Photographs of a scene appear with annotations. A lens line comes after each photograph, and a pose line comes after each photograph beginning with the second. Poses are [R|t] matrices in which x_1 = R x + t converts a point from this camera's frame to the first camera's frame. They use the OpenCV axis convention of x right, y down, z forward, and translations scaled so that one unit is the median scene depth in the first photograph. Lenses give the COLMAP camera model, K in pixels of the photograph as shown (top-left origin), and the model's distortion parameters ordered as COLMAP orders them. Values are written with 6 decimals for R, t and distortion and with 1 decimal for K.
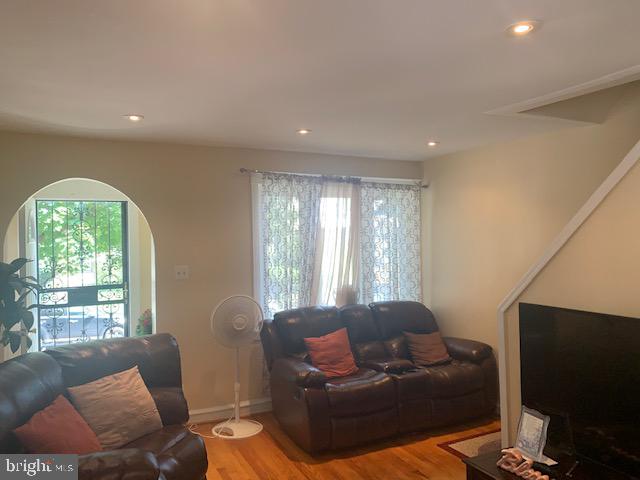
lens RADIAL K [[489.6, 0, 318.1], [0, 489.6, 236.7], [0, 0, 1]] dist [0.066065, -0.093613]
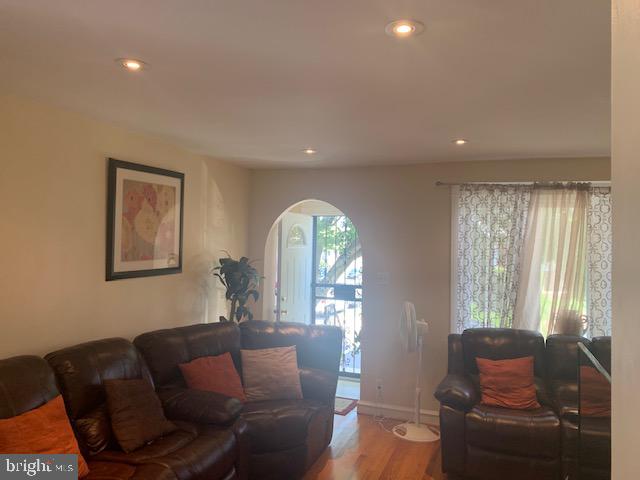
lens RADIAL K [[489.6, 0, 318.1], [0, 489.6, 236.7], [0, 0, 1]] dist [0.066065, -0.093613]
pose [[0.702642, 0.017113, -0.711337, 0.395511], [-0.033724, 0.999388, -0.009269, -0.006390], [0.710744, 0.030502, 0.702790, 0.101497]]
